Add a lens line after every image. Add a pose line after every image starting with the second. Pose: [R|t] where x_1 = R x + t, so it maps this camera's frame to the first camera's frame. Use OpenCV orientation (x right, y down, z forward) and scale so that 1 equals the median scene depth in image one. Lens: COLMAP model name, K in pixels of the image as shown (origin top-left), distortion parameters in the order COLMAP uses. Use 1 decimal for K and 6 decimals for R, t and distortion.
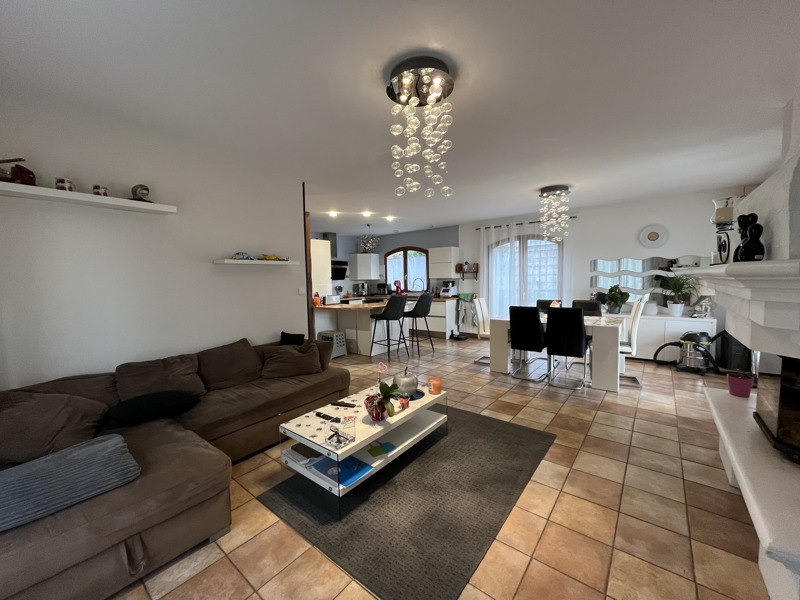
lens RADIAL K [[322.5, 0, 397.1], [0, 322.5, 299.4], [0, 0, 1]] dist [0.010661, 0.000241]
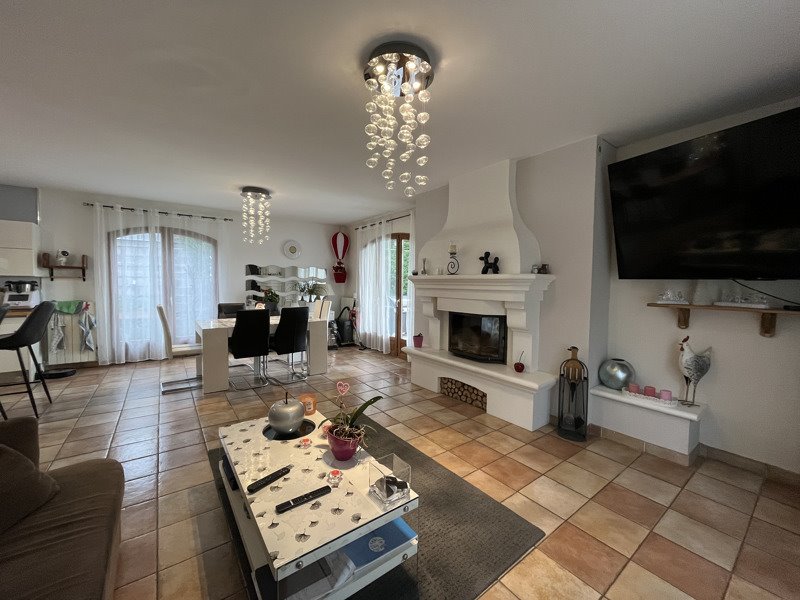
lens RADIAL K [[322.5, 0, 397.1], [0, 322.5, 299.7], [0, 0, 1]] dist [0.010661, 0.000241]
pose [[0.258516, -0.029886, 0.965545, -0.297860], [0.047446, 0.998708, 0.018209, -0.003278], [-0.964841, 0.041104, 0.259600, 0.264789]]
